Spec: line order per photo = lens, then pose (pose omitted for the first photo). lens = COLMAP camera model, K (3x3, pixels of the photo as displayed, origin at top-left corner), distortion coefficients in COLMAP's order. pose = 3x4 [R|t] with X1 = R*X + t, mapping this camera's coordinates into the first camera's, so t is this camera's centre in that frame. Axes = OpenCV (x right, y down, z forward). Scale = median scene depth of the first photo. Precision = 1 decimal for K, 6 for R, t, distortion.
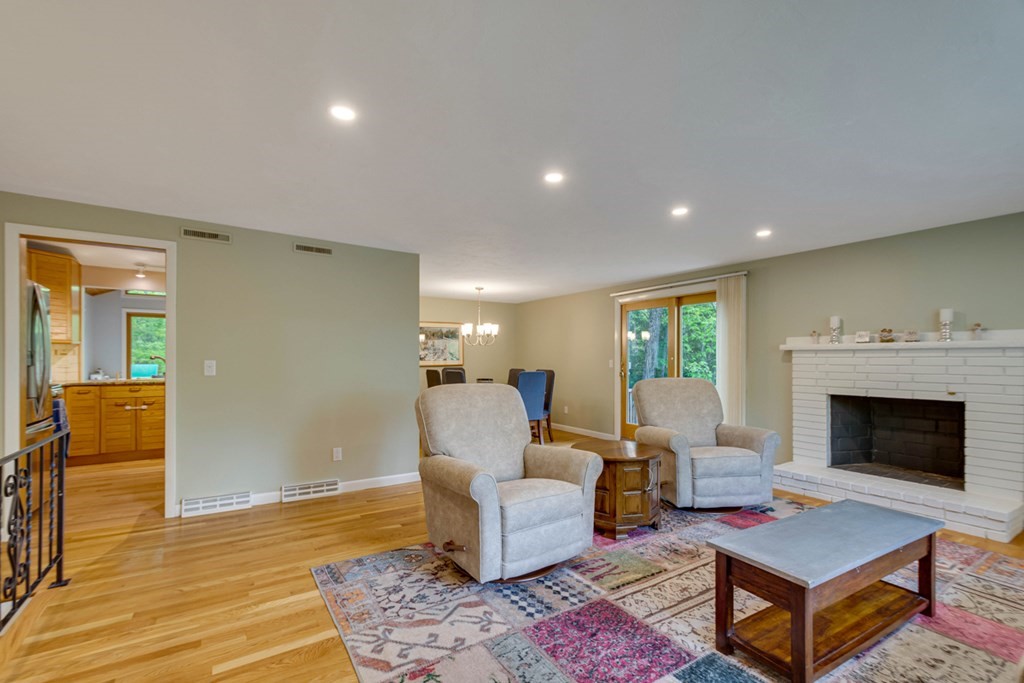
lens RADIAL K [[445.5, 0, 513.6], [0, 445.5, 358.7], [0, 0, 1]] dist [0.005550, -0.000621]
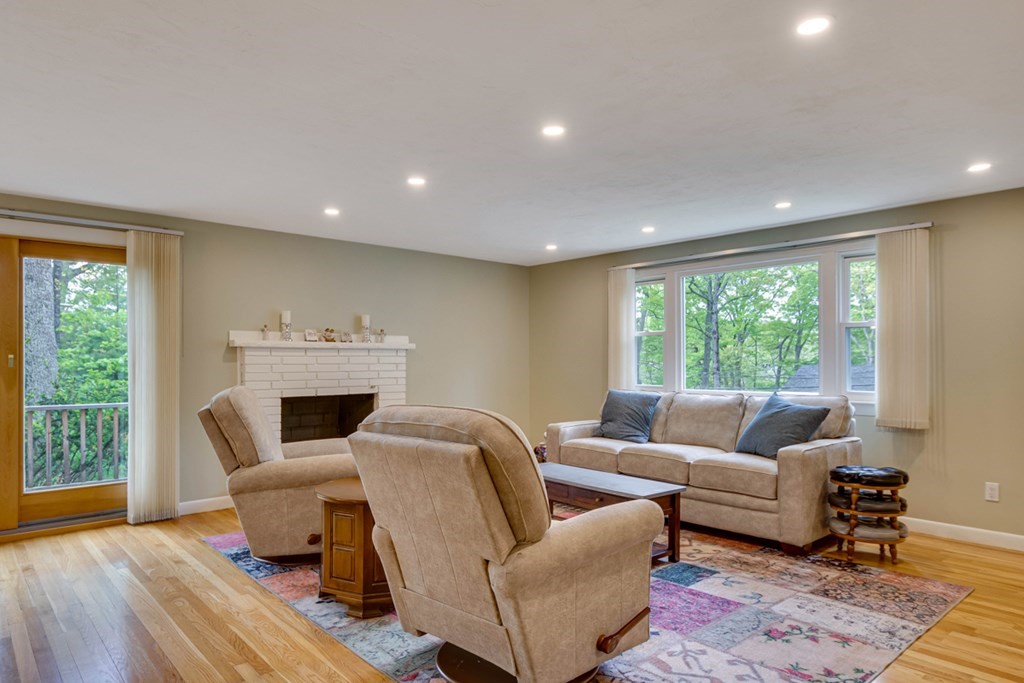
lens RADIAL K [[629.3, 0, 502.6], [0, 629.3, 360.2], [0, 0, 1]] dist [-0.003486, -0.000023]
pose [[-0.141617, -0.003510, 0.989915, -0.722657], [-0.002442, 0.999992, 0.003196, 0.000495], [-0.989918, -0.001964, -0.141625, 0.893394]]
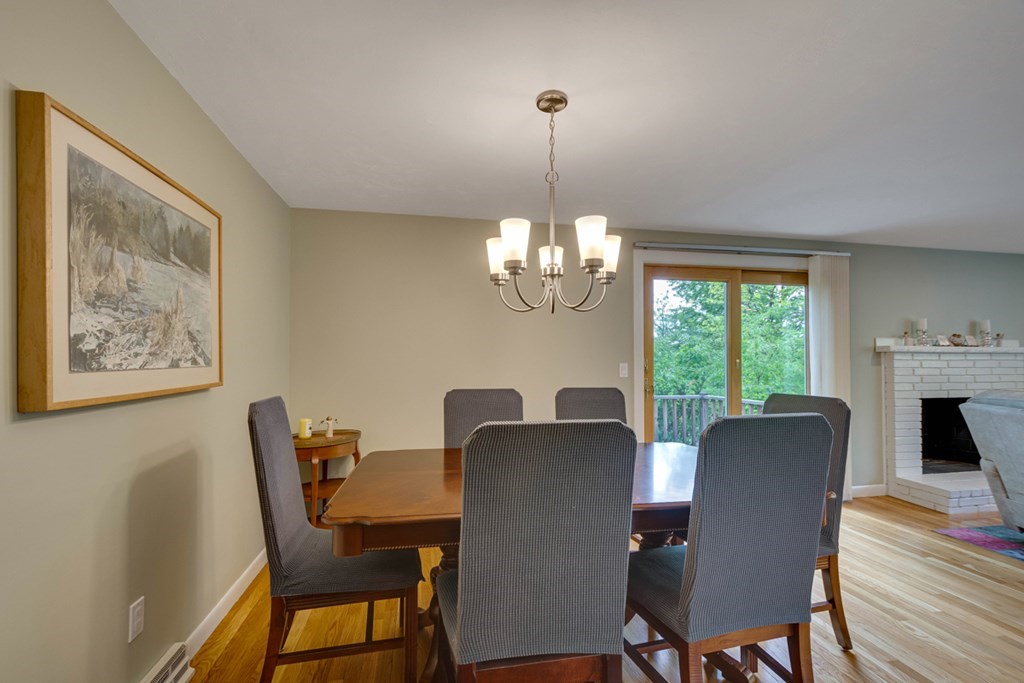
lens RADIAL K [[445.5, 0, 513.2], [0, 445.5, 354.3], [0, 0, 1]] dist [0.005550, -0.000621]
pose [[0.383924, 0.015363, 0.923237, -0.633018], [-0.001562, 0.999871, -0.015989, 0.001652], [-0.923363, 0.004696, 0.383899, 1.736129]]
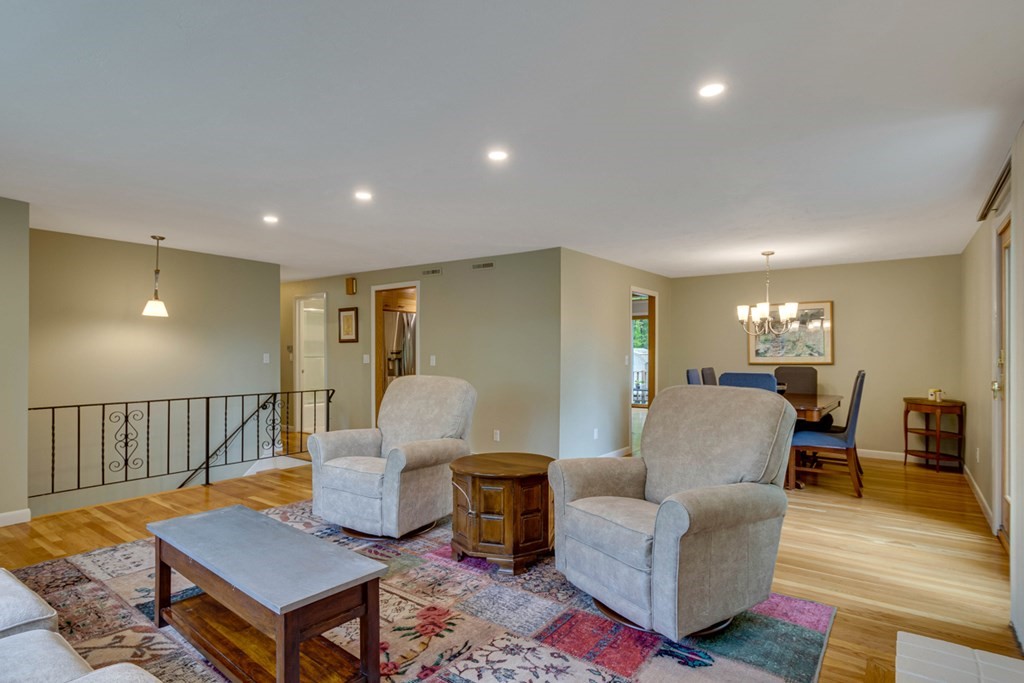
lens RADIAL K [[535.4, 0, 515.2], [0, 535.4, 347.0], [0, 0, 1]] dist [-0.001332, 0.001984]
pose [[0.347677, -0.016303, -0.937473, 1.084026], [0.000905, 0.999854, -0.017052, 0.006794], [0.937614, 0.005080, 0.347641, 0.633440]]
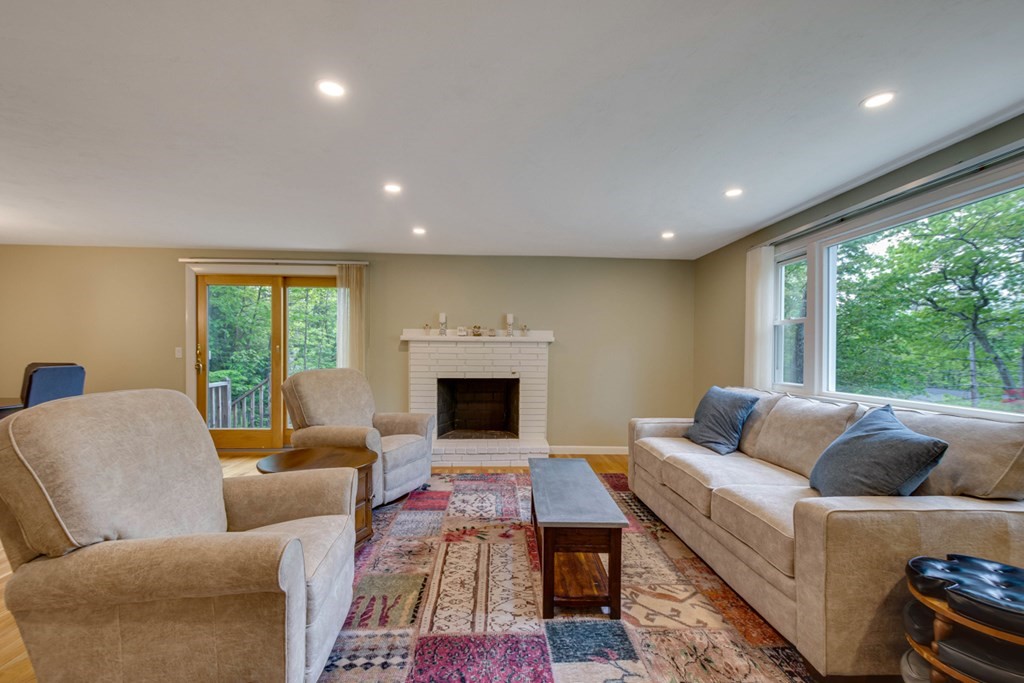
lens RADIAL K [[445.5, 0, 507.2], [0, 445.5, 356.1], [0, 0, 1]] dist [0.005550, -0.000621]
pose [[0.509015, -0.009255, 0.860708, -0.270740], [-0.008369, 0.999842, 0.015700, 0.000754], [-0.860717, -0.015195, 0.508857, 0.284459]]
